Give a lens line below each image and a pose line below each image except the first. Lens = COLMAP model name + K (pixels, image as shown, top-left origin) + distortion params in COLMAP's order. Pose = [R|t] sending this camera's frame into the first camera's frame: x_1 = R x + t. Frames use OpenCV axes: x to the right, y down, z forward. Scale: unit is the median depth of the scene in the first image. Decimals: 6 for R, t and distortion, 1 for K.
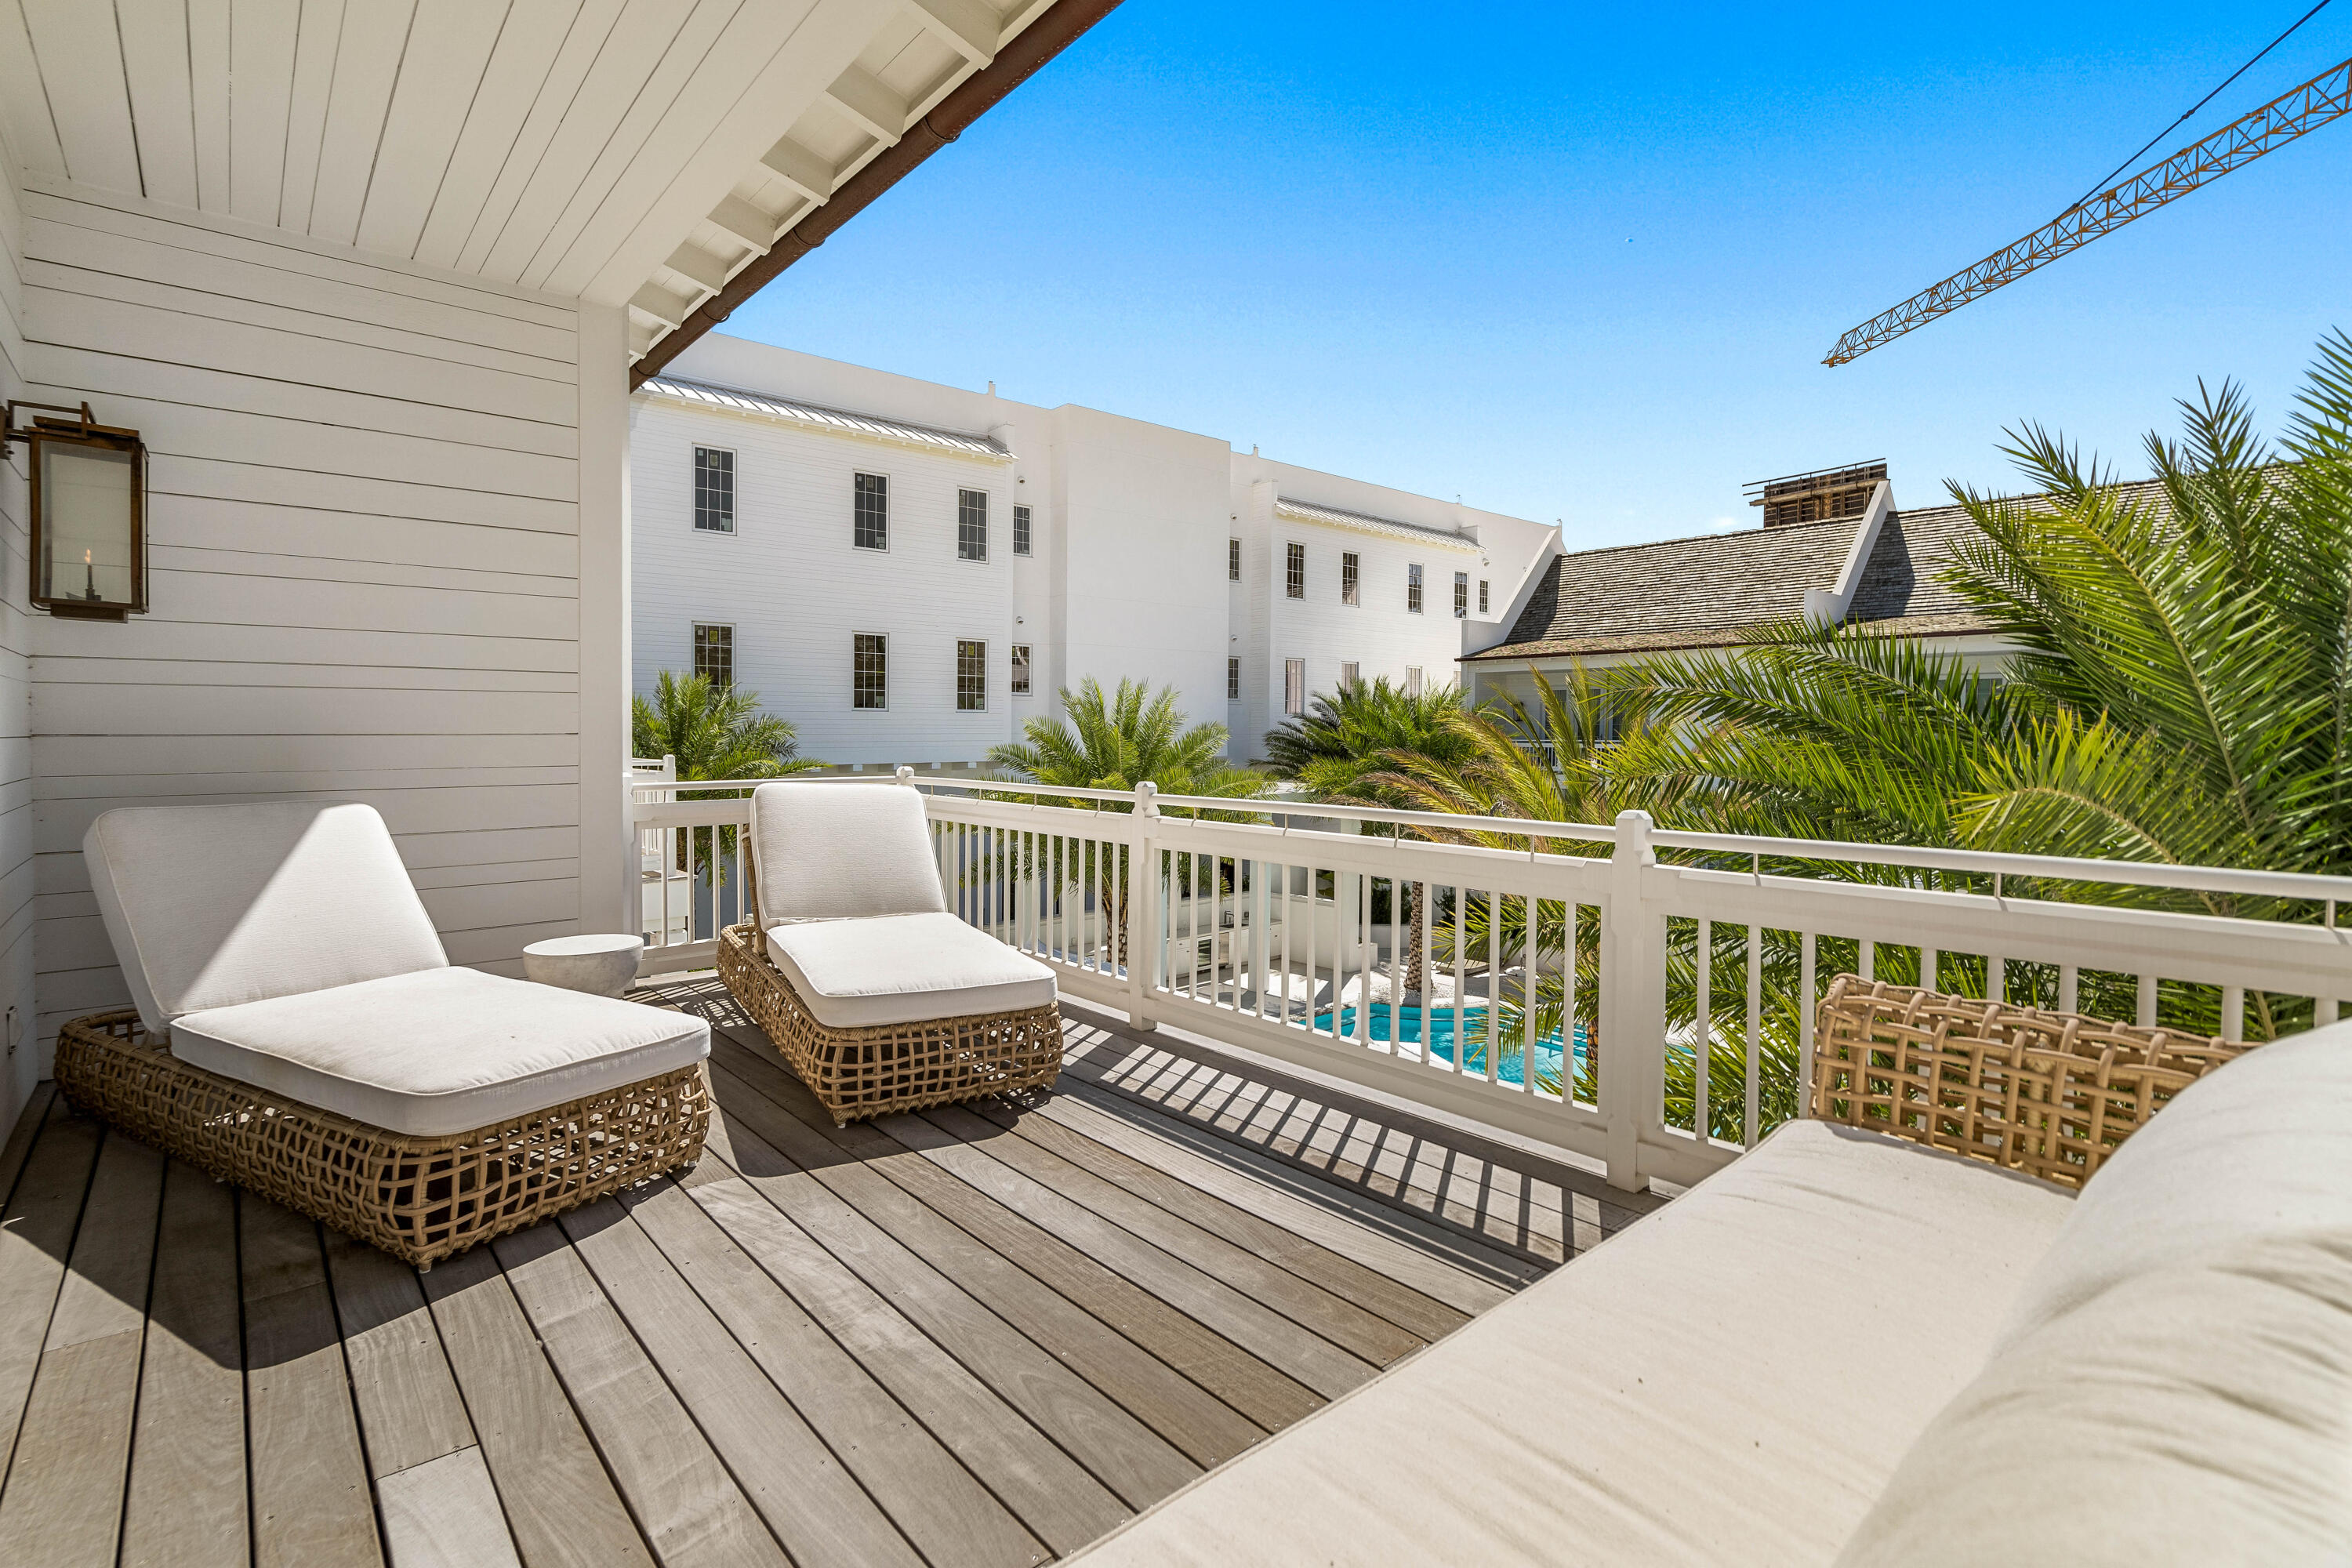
lens RADIAL K [[1098.8, 0, 1178.9], [0, 1098.8, 756.4], [0, 0, 1]] dist [-0.008678, 0.000572]
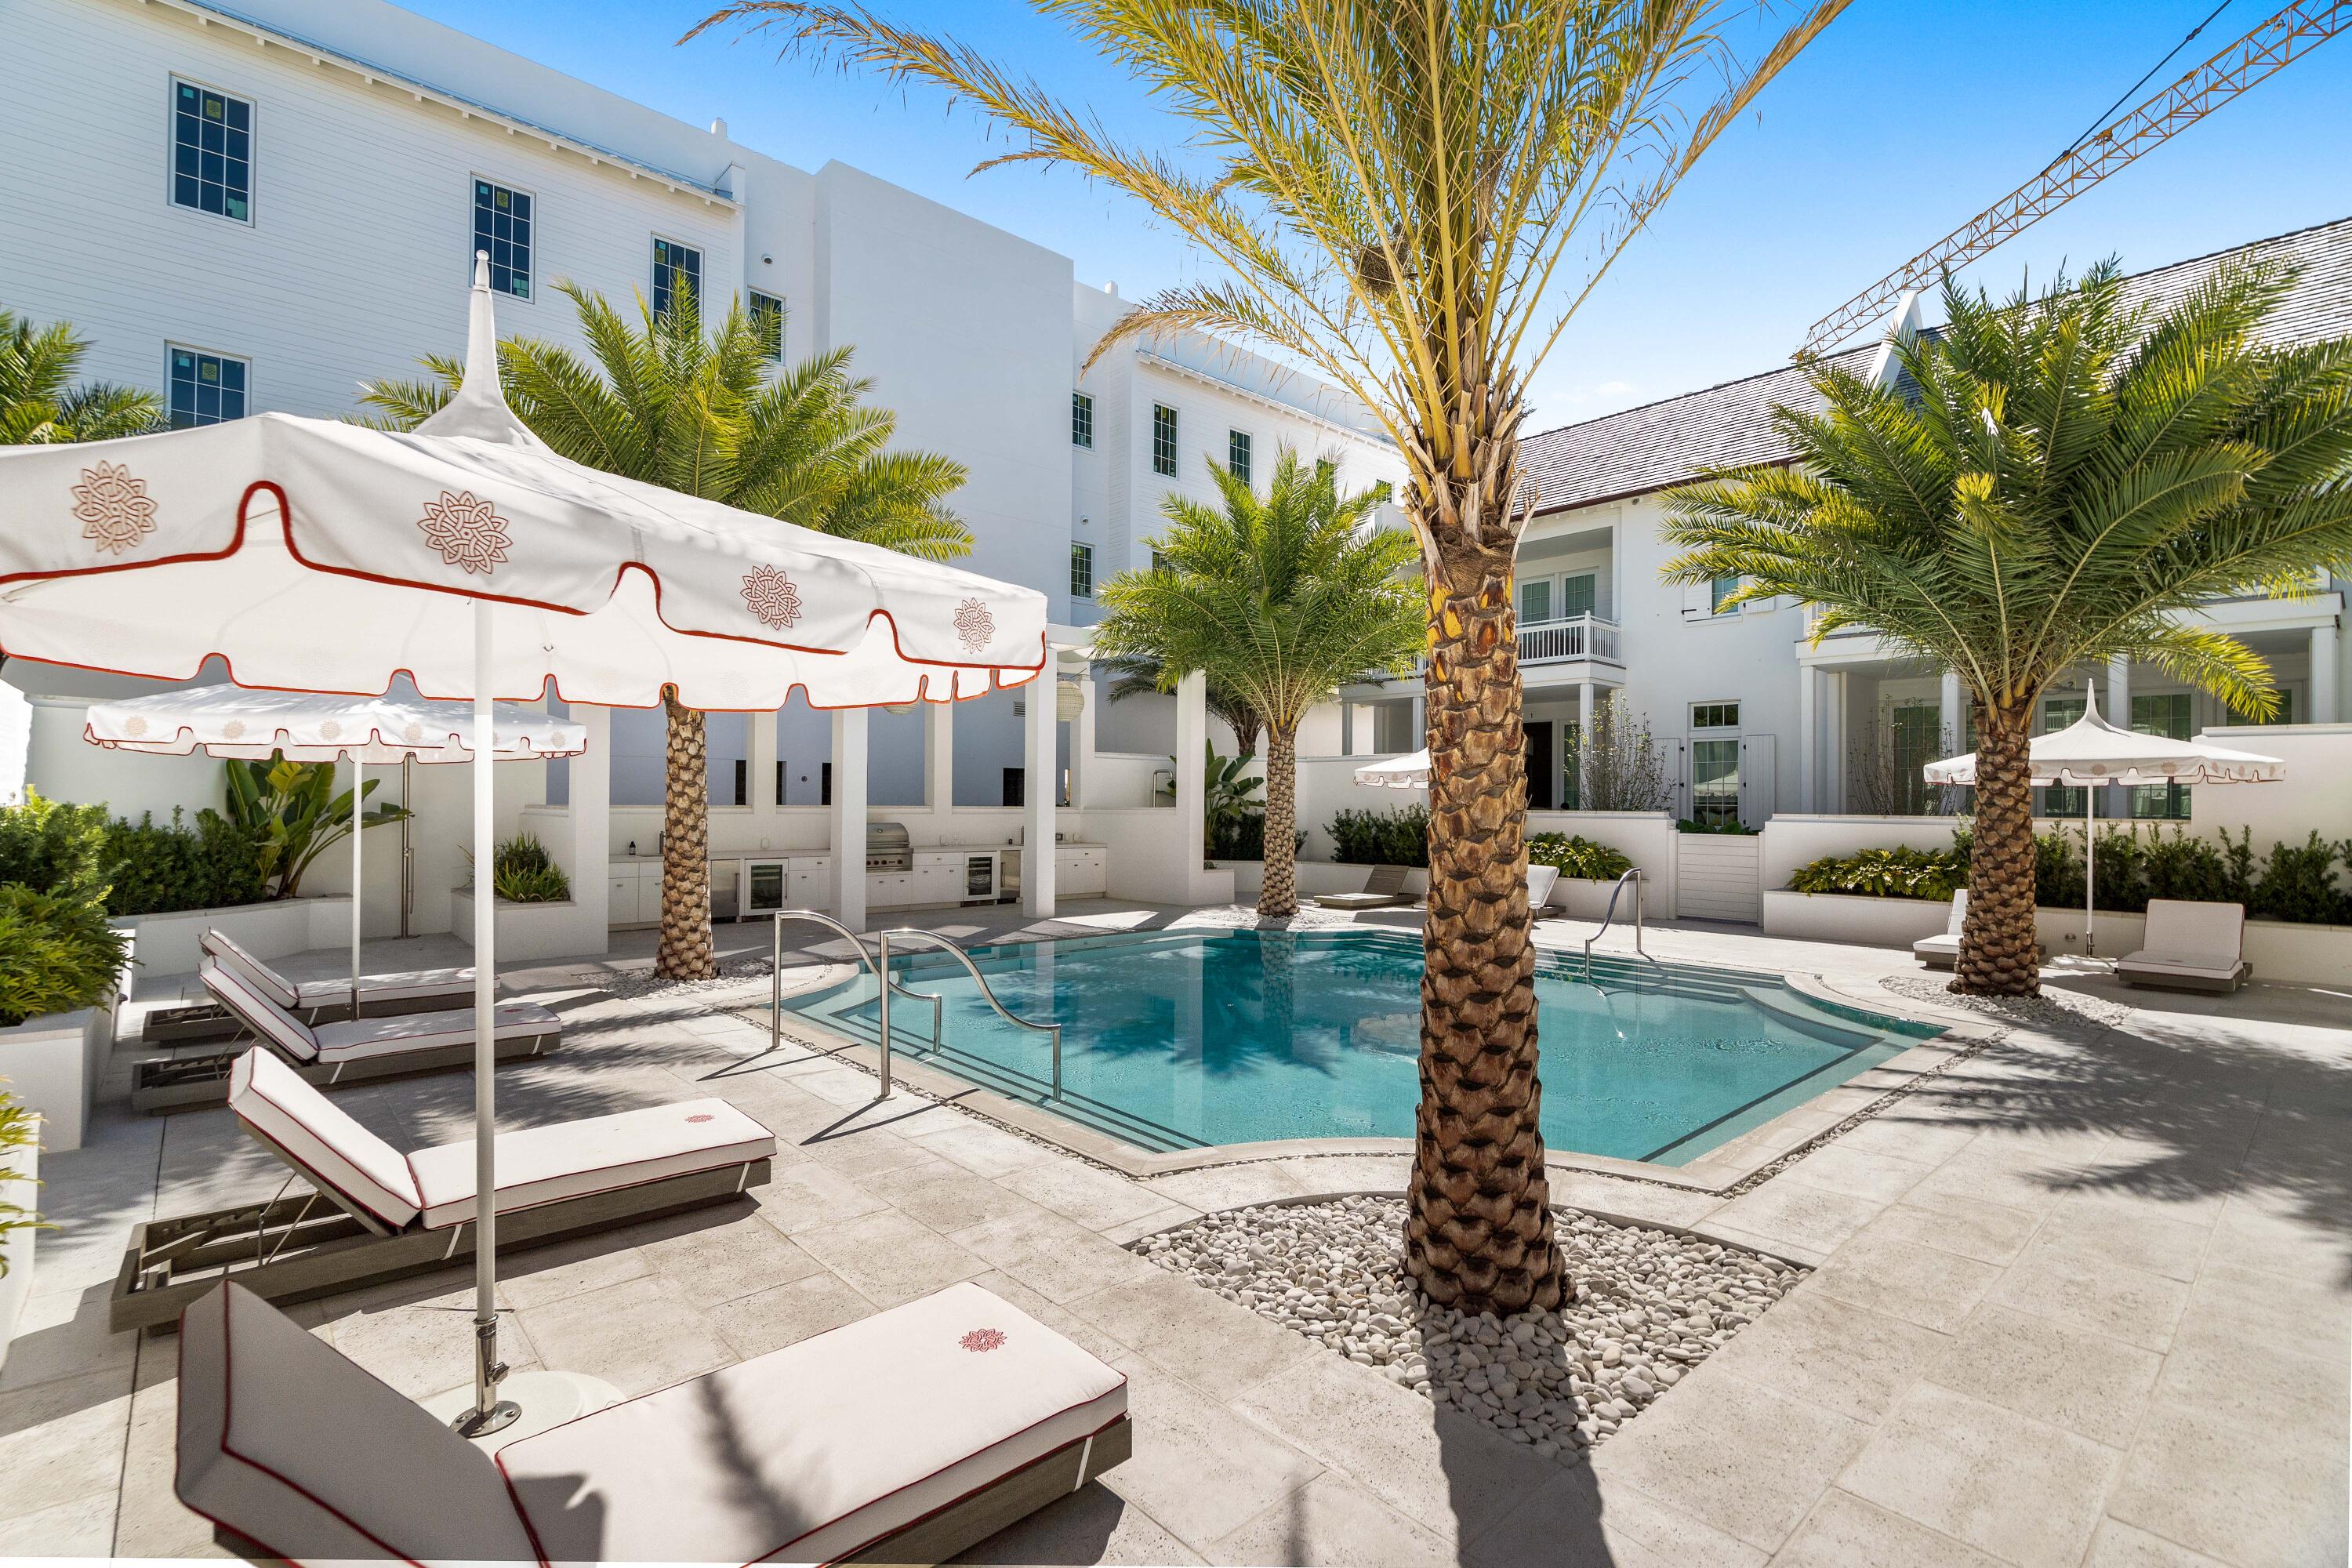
lens RADIAL K [[1079.8, 0, 1176.0], [0, 1079.8, 784.0], [0, 0, 1]] dist [-0.004694, -0.001003]
pose [[0.999811, 0.002332, 0.019302, 0.118015], [-0.001539, 0.999159, -0.040986, 0.130961], [-0.019381, 0.040948, 0.998973, 0.276458]]
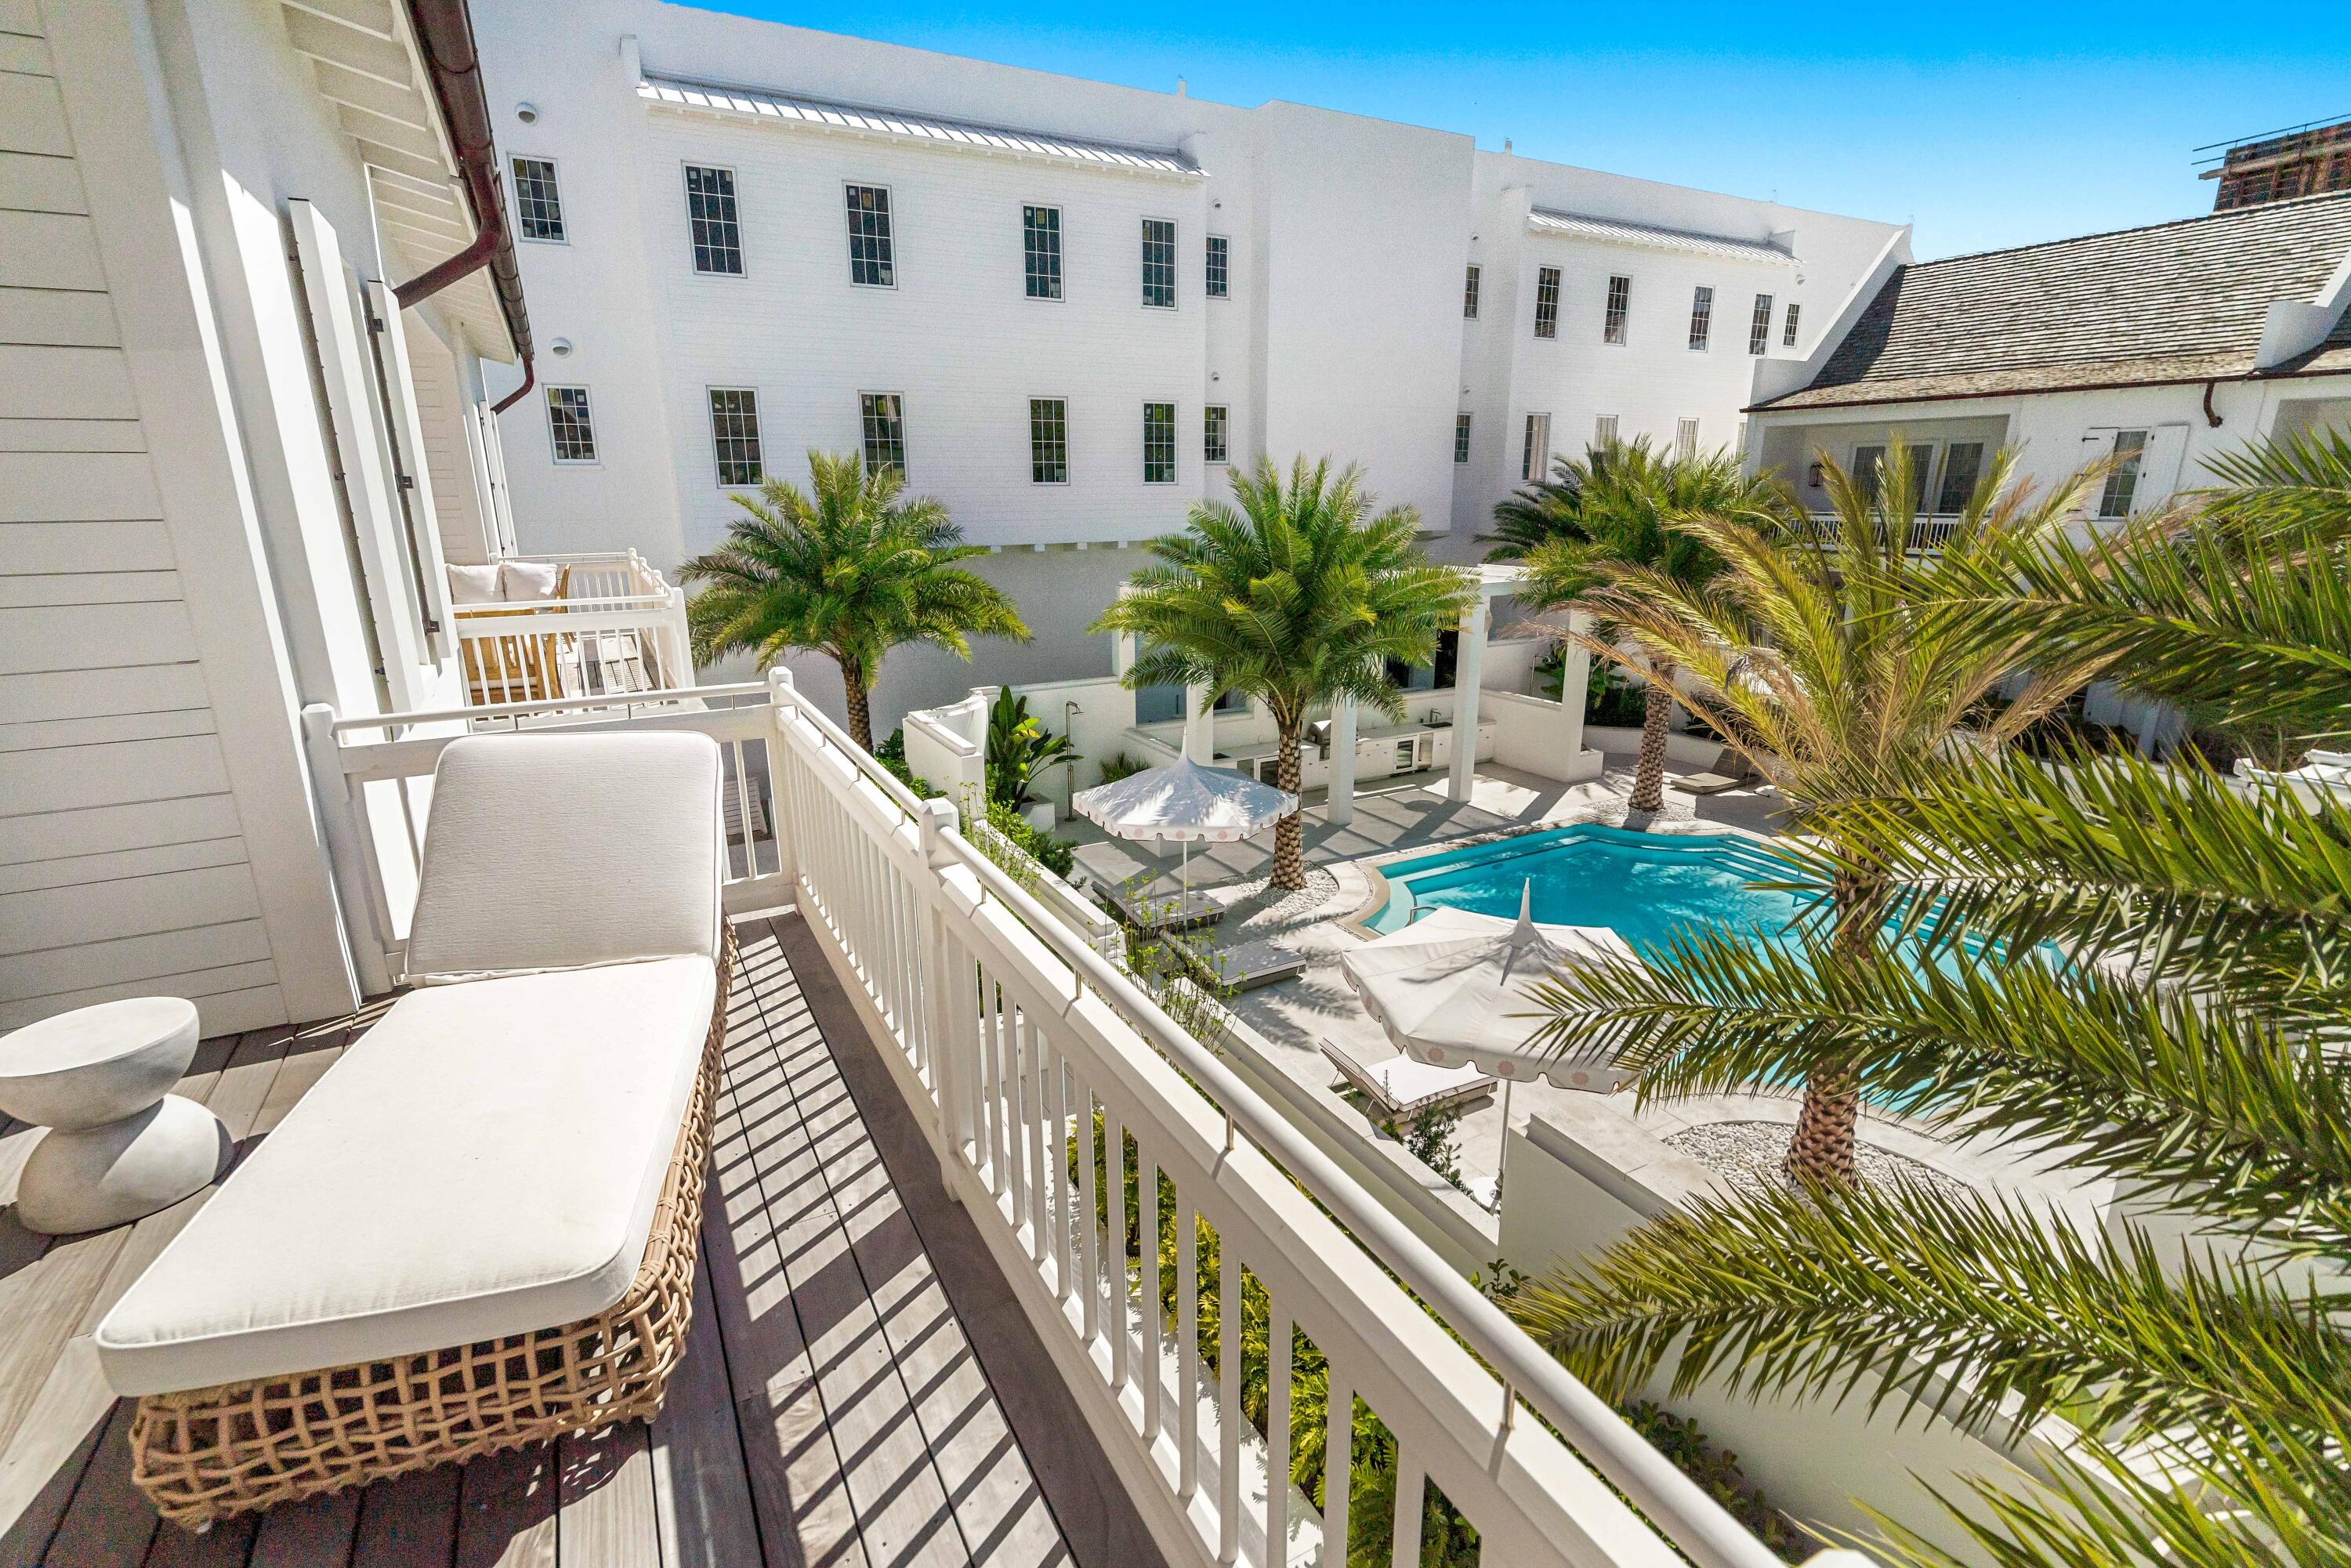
lens RADIAL K [[1098.7, 0, 1175.5], [0, 1098.7, 784.0], [0, 0, 1]] dist [0.003254, -0.000569]
pose [[0.976604, 0.049517, -0.209268, 0.027216], [0.001965, 0.971033, 0.238937, -0.015854], [0.215037, -0.233758, 0.948217, 0.068581]]
